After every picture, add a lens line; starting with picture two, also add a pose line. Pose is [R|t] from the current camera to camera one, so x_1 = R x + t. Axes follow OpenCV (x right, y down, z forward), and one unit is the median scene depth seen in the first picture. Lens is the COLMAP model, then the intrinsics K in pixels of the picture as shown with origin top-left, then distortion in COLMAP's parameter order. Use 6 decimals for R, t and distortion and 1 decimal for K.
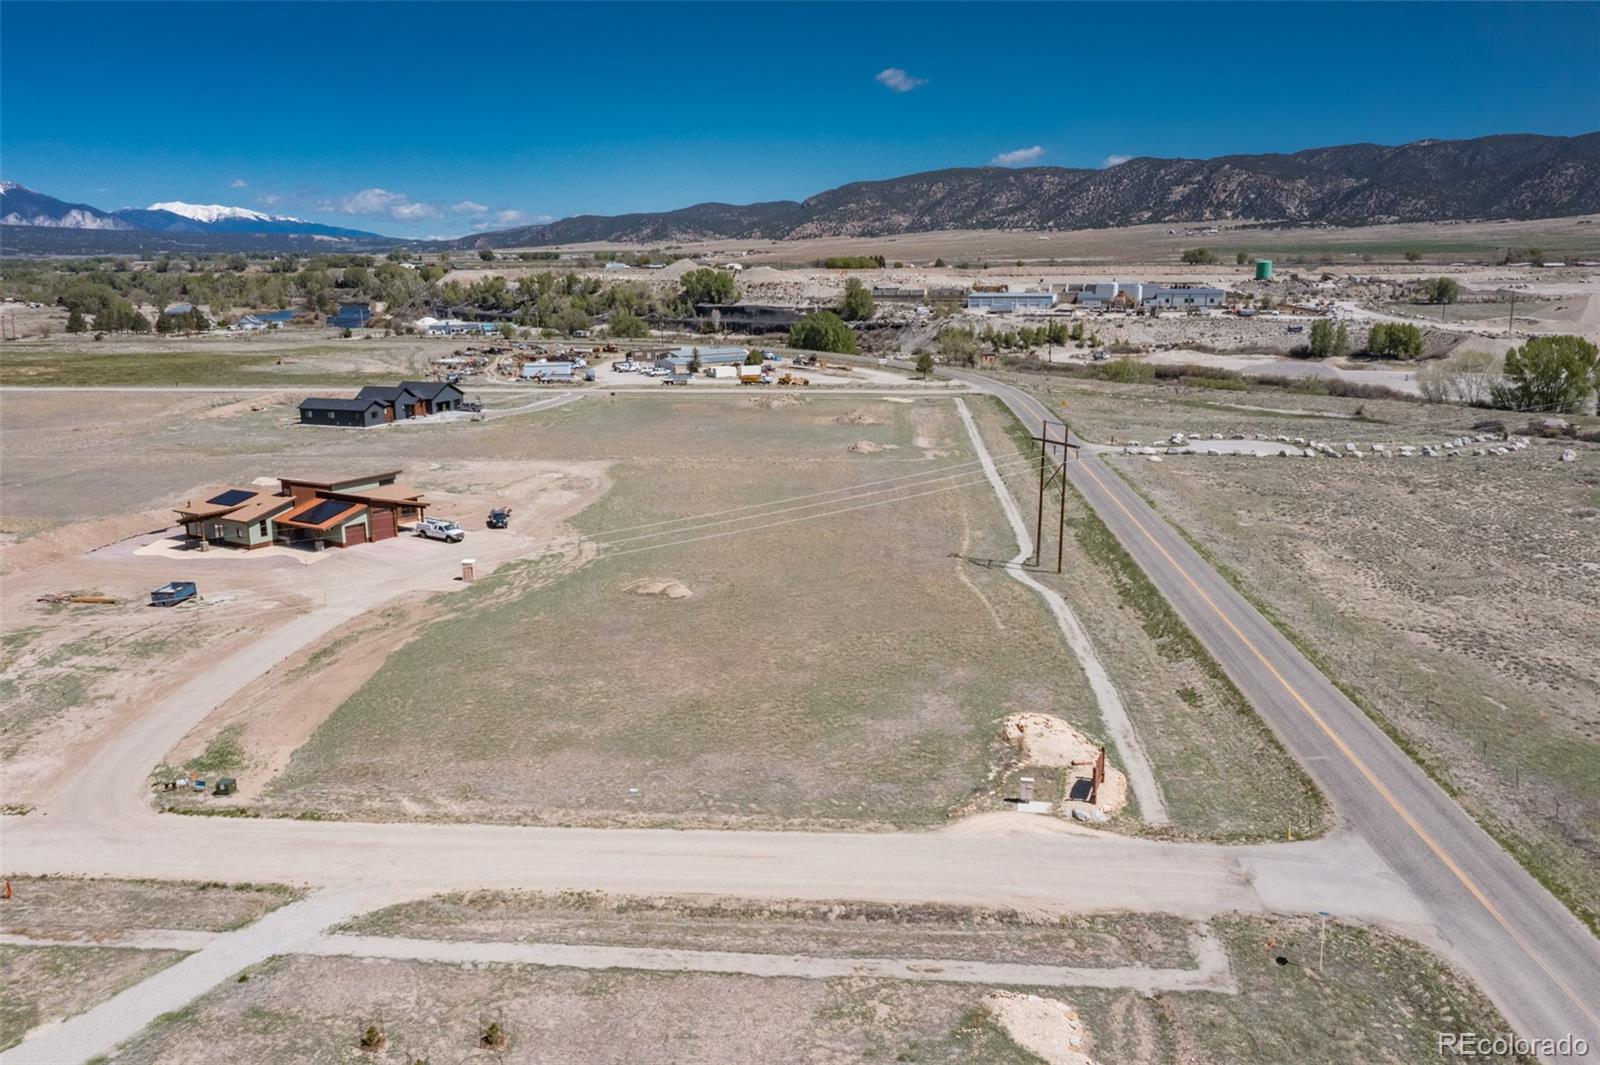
lens RADIAL K [[1273.9, 0, 797.6], [0, 1273.9, 538.8], [0, 0, 1]] dist [-0.011255, 0.008082]
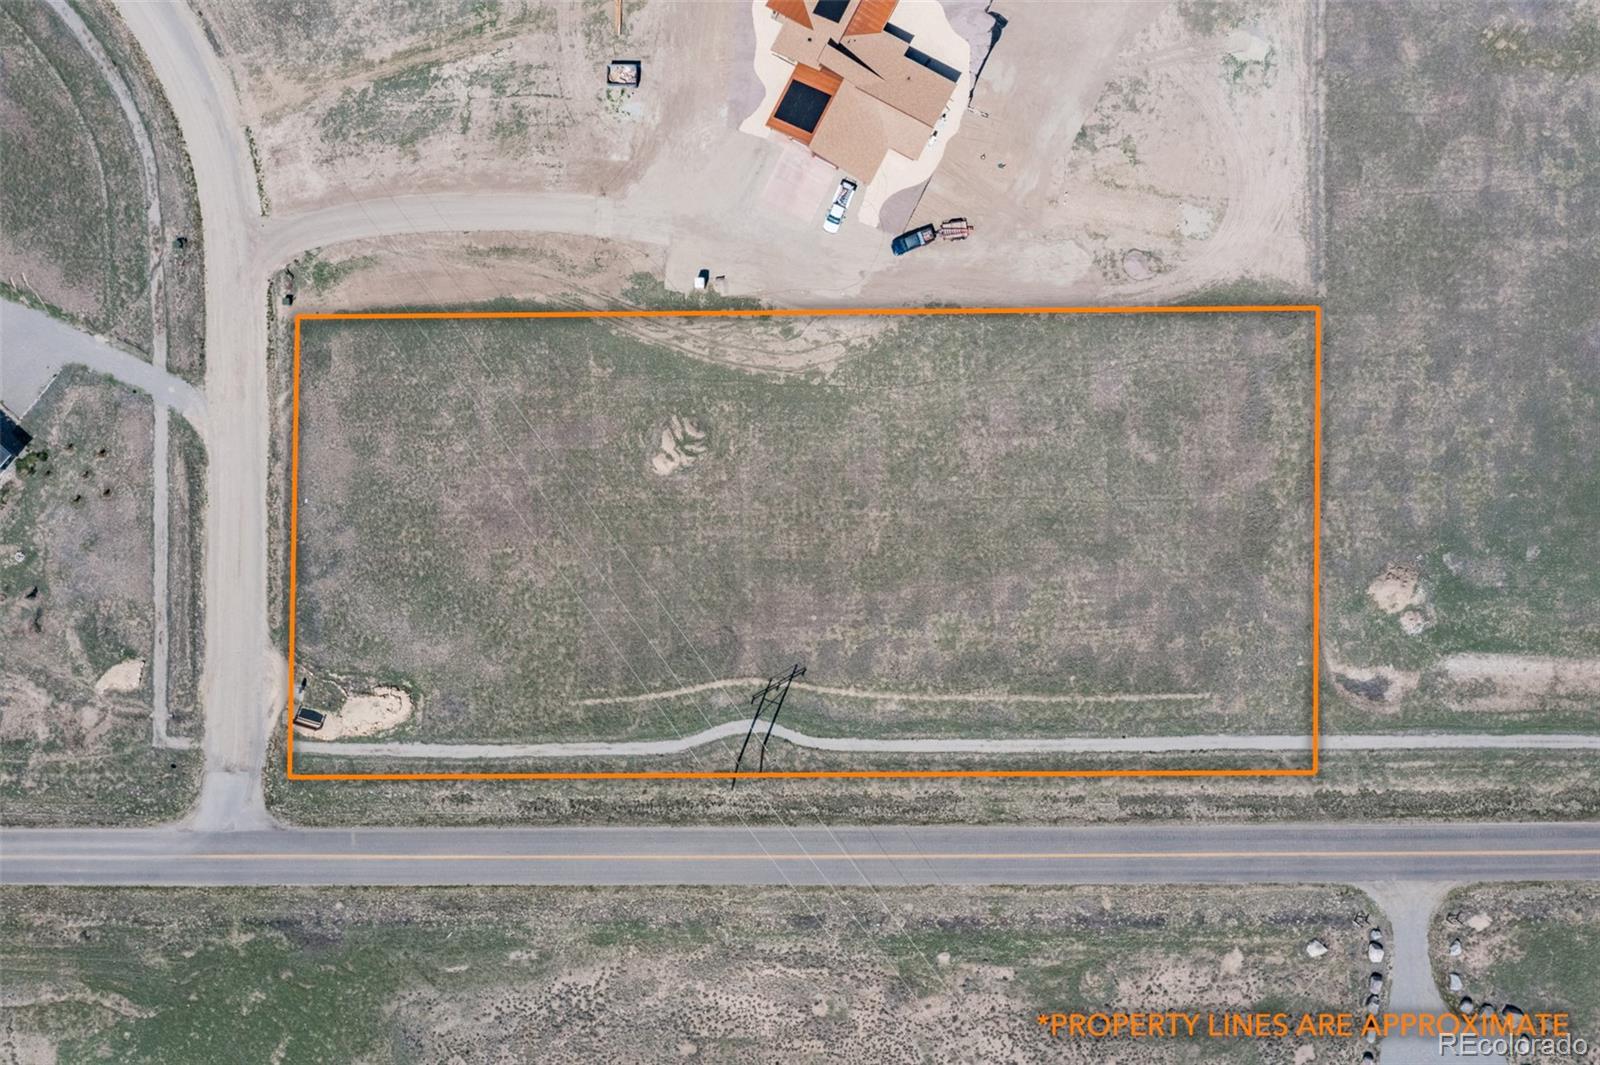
lens RADIAL K [[1273.9, 0, 797.6], [0, 1273.9, 538.8], [0, 0, 1]] dist [-0.011255, 0.008082]
pose [[0.073657, 0.996784, 0.031552, -0.050980], [-0.203502, -0.015949, 0.978945, -1.361428], [0.976300, -0.078527, 0.201673, 0.936548]]
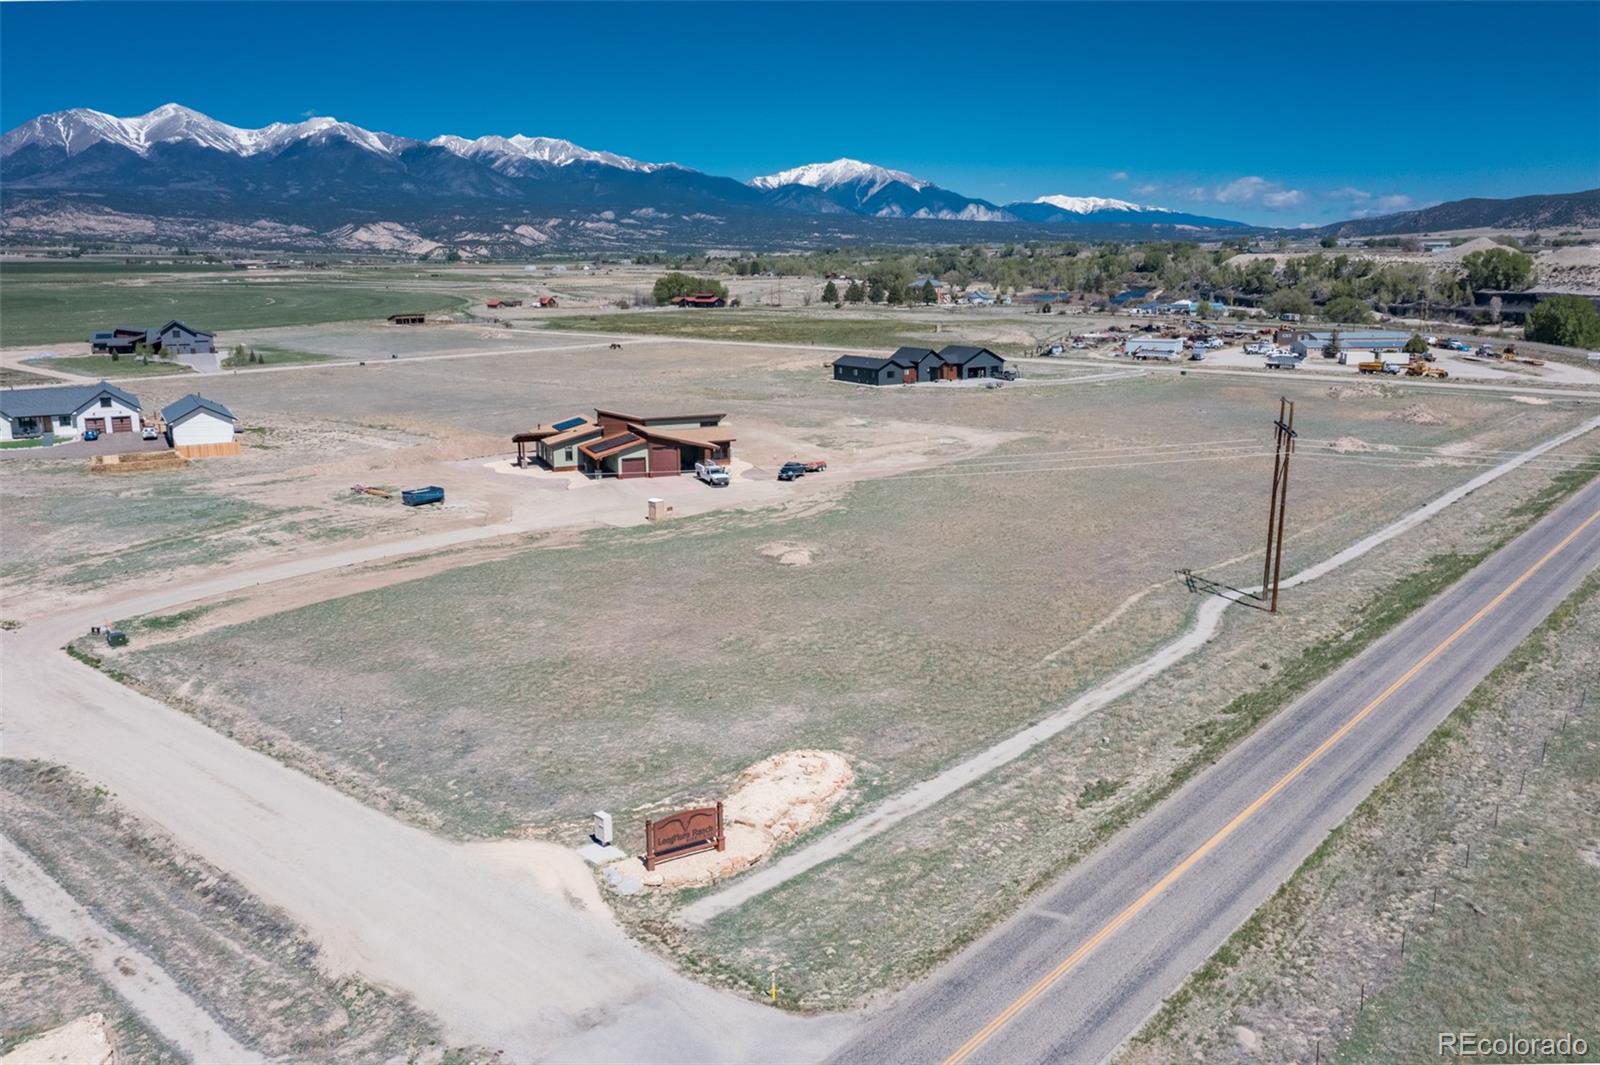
lens RADIAL K [[1290.6, 0, 791.4], [0, 1290.6, 535.2], [0, 0, 1]] dist [-0.006434, 0.009230]
pose [[0.800221, 0.130006, -0.585445, 0.461659], [-0.129003, 0.990682, 0.043665, -0.014174], [0.585666, 0.040583, 0.809536, 0.295754]]
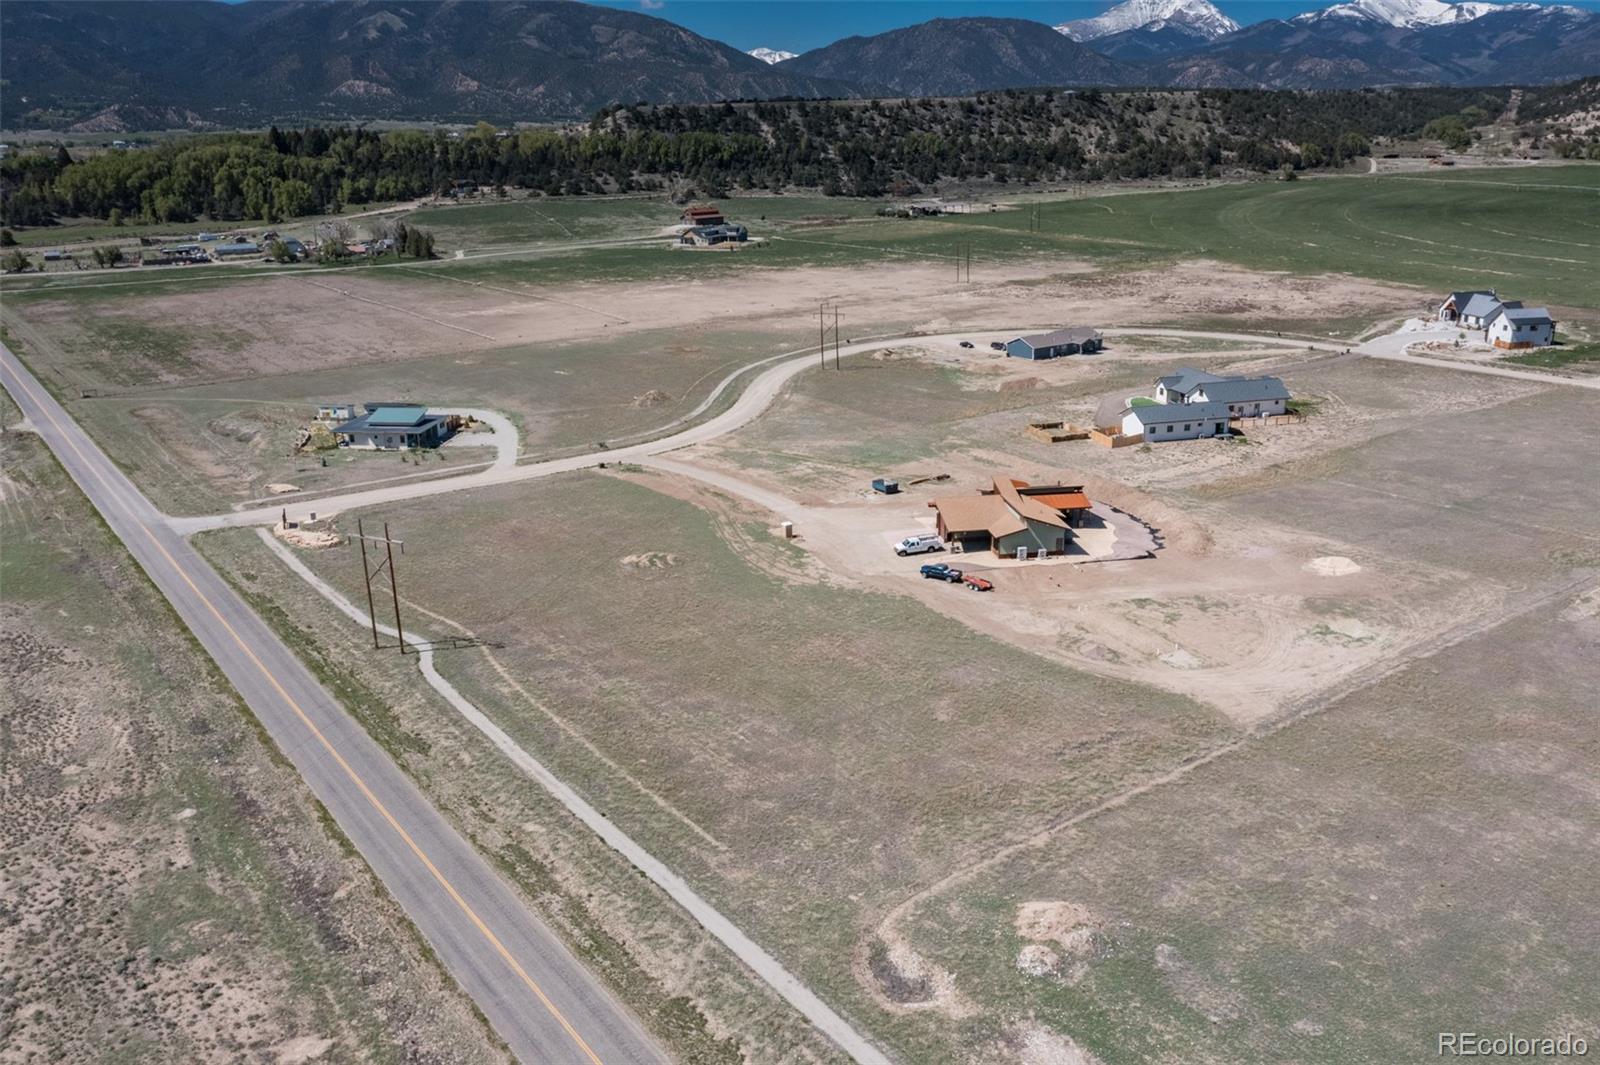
lens RADIAL K [[1273.9, 0, 797.6], [0, 1273.9, 538.8], [0, 0, 1]] dist [-0.011255, 0.008082]
pose [[-0.764996, 0.216693, -0.606486, 0.654142], [-0.118702, 0.878124, 0.463474, -0.693881], [0.633001, 0.426547, -0.646040, 2.164844]]
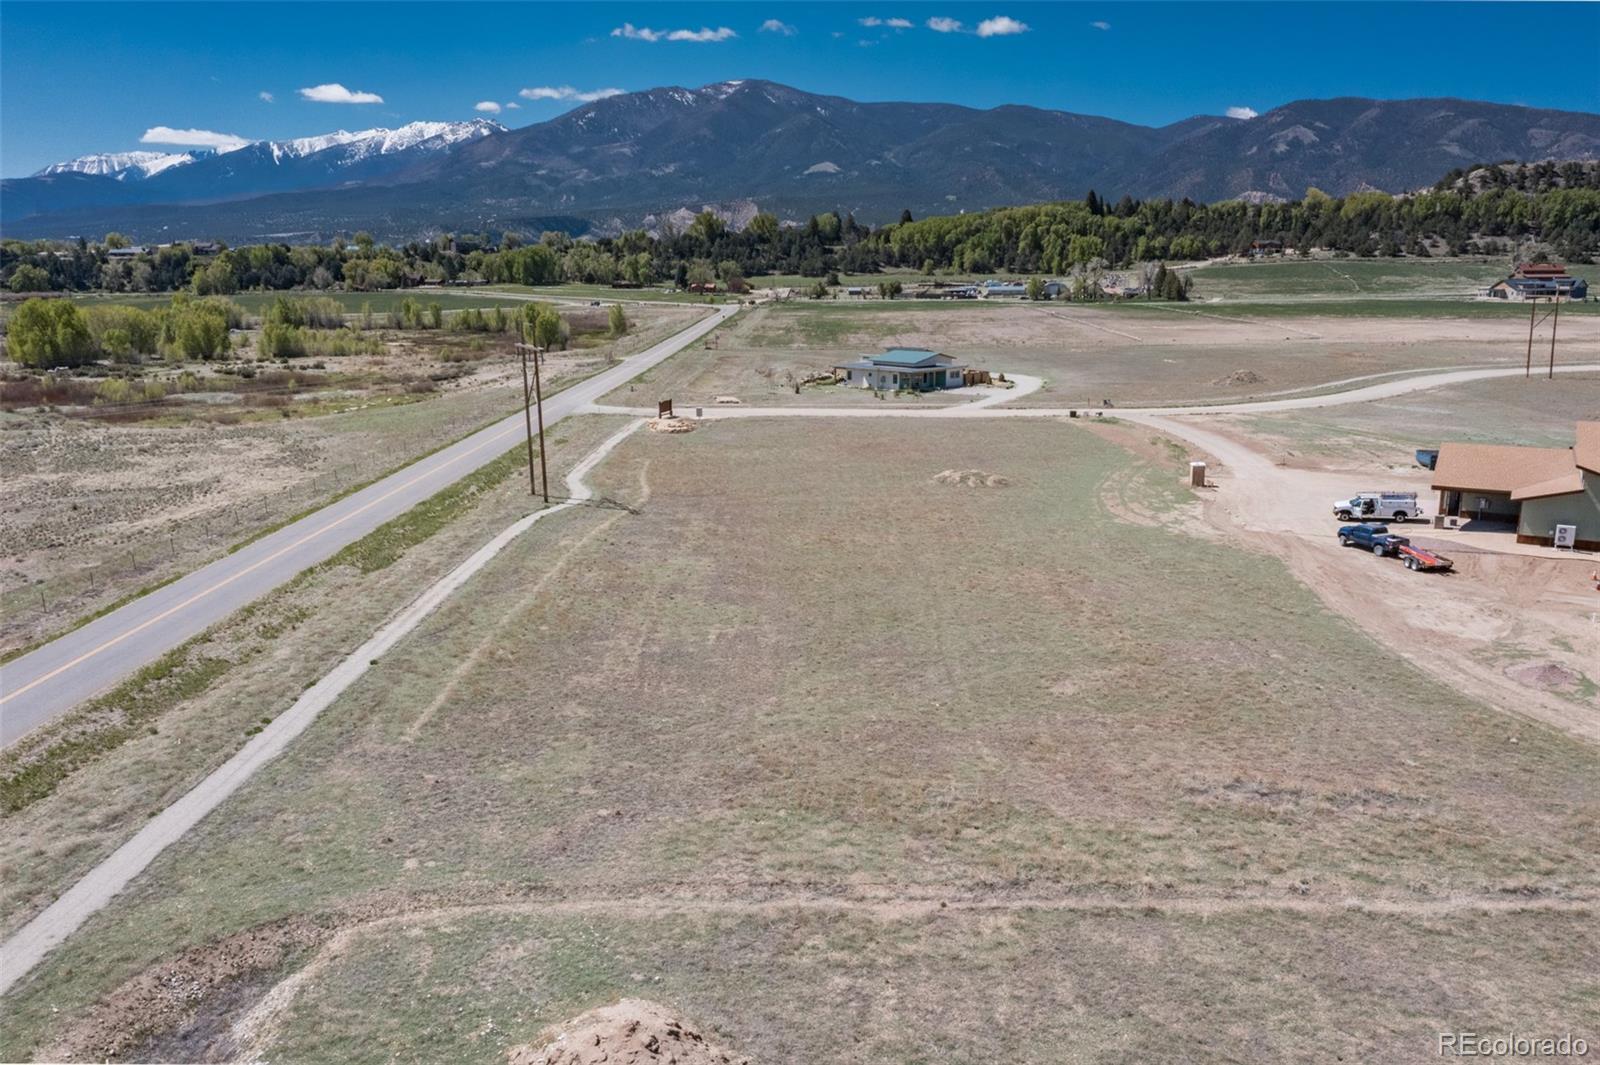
lens RADIAL K [[1273.9, 0, 797.6], [0, 1273.9, 538.8], [0, 0, 1]] dist [-0.011255, 0.008082]
pose [[-0.999106, 0.023472, -0.035158, 0.064058], [0.006397, 0.906055, 0.423112, -0.358717], [0.041786, 0.422509, -0.905395, 2.064479]]
